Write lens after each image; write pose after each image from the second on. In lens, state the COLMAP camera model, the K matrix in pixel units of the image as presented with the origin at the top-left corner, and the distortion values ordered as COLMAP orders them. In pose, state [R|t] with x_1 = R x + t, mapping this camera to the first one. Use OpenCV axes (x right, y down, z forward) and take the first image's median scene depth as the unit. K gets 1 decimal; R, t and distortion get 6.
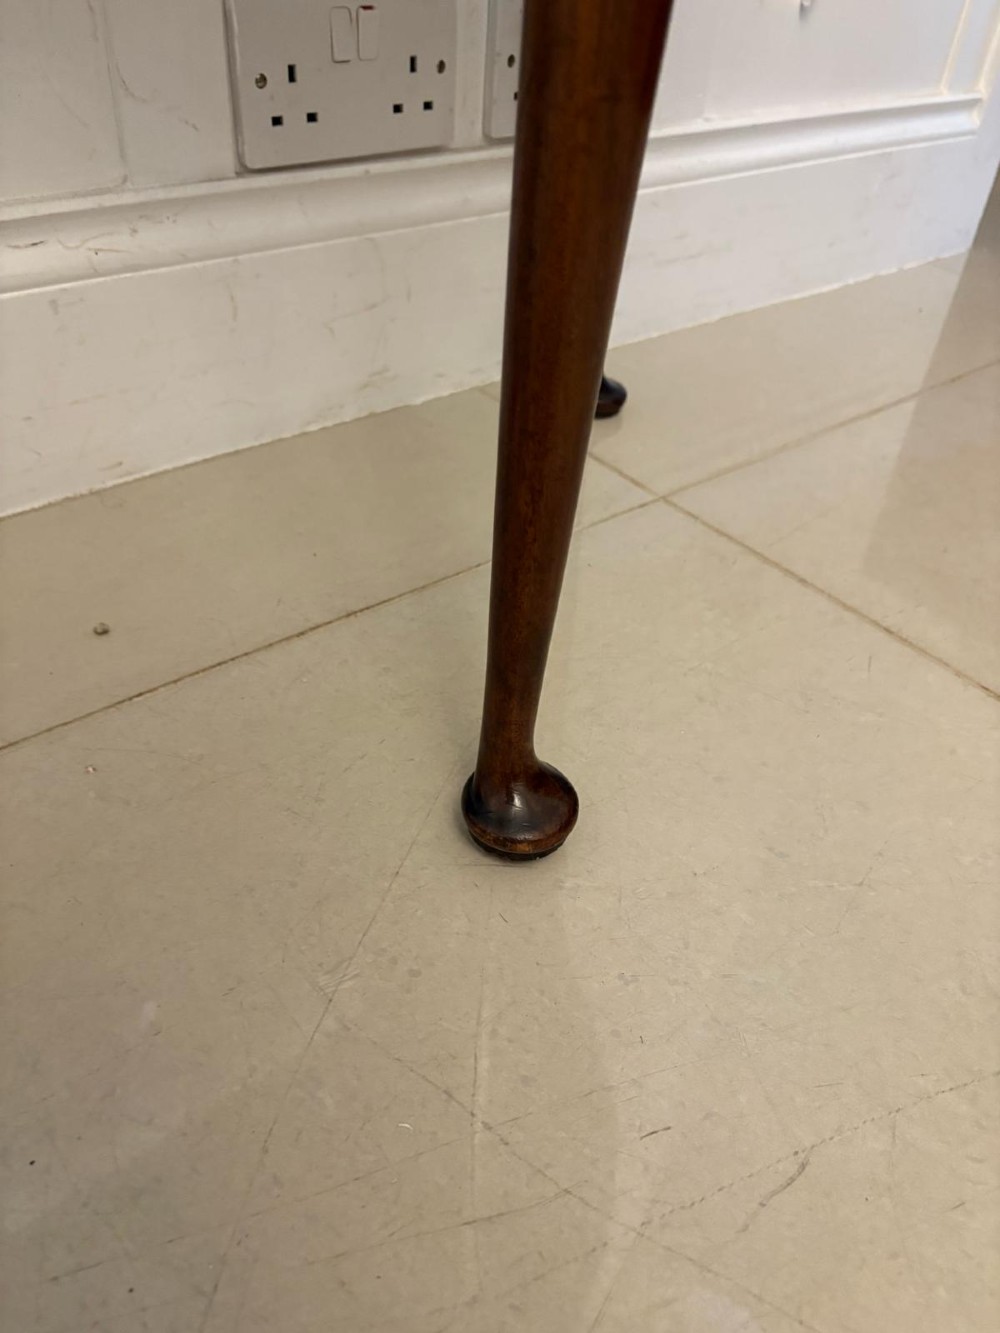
lens RADIAL K [[1017.4, 0, 500.3], [0, 1017.4, 675.7], [0, 0, 1]] dist [0.032538, -0.031628]
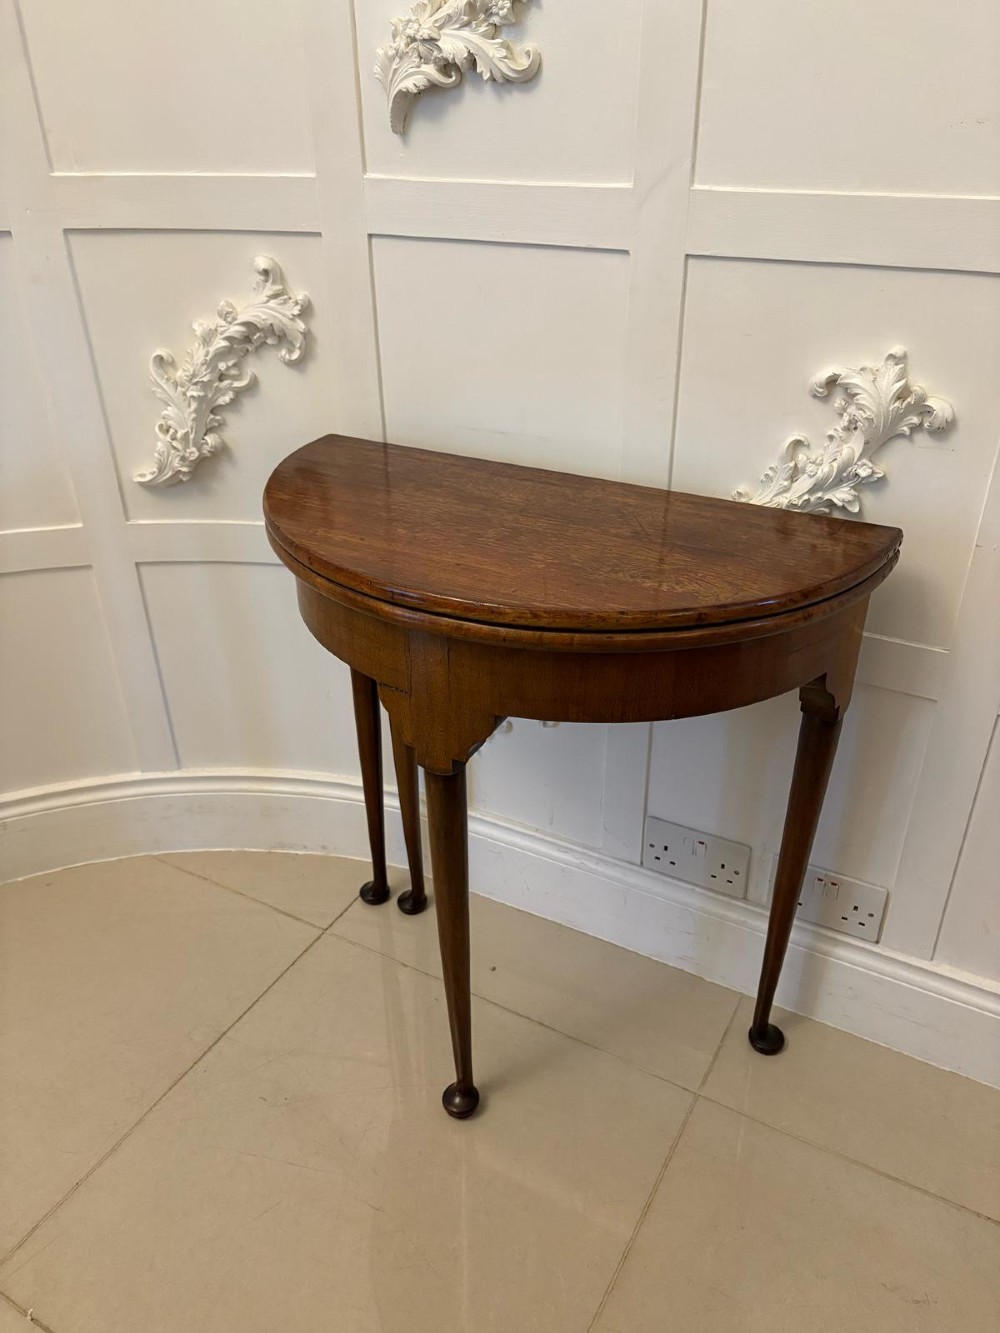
lens RADIAL K [[1017.4, 0, 507.9], [0, 1017.4, 670.6], [0, 0, 1]] dist [0.032538, -0.031628]
pose [[0.367941, 0.403293, -0.837839, 1.456049], [-0.563702, 0.813338, 0.143947, -0.990805], [0.739499, 0.419328, 0.526598, -0.740398]]
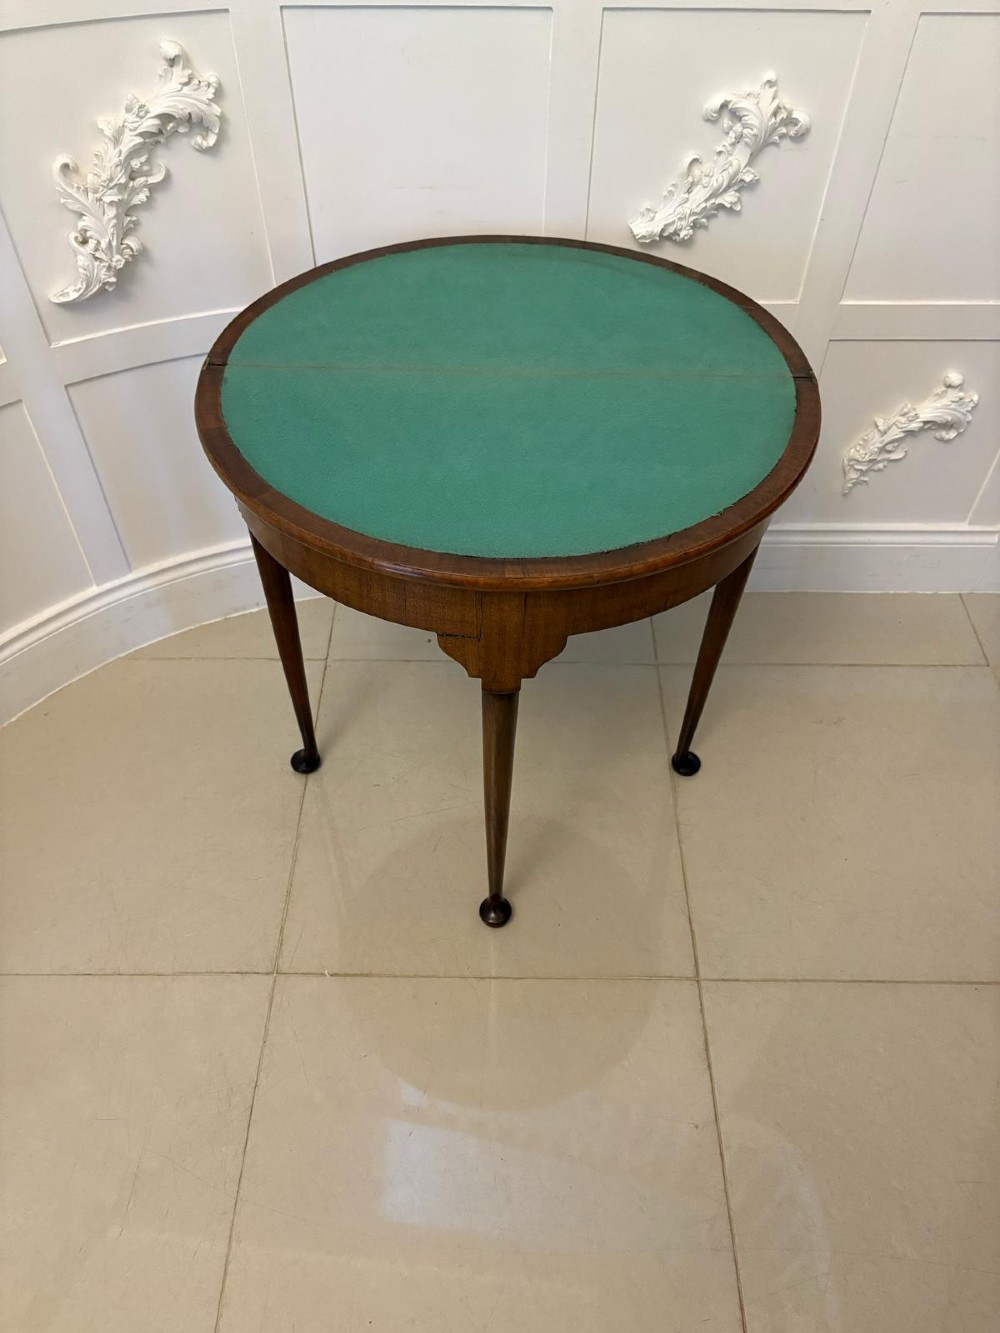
lens RADIAL K [[1017.4, 0, 501.4], [0, 1017.4, 675.1], [0, 0, 1]] dist [0.032538, -0.031628]
pose [[0.770746, 0.435663, -0.464918, 1.225888], [-0.371061, 0.900103, 0.228315, -0.673361], [0.517943, -0.003460, 0.855408, -1.767530]]
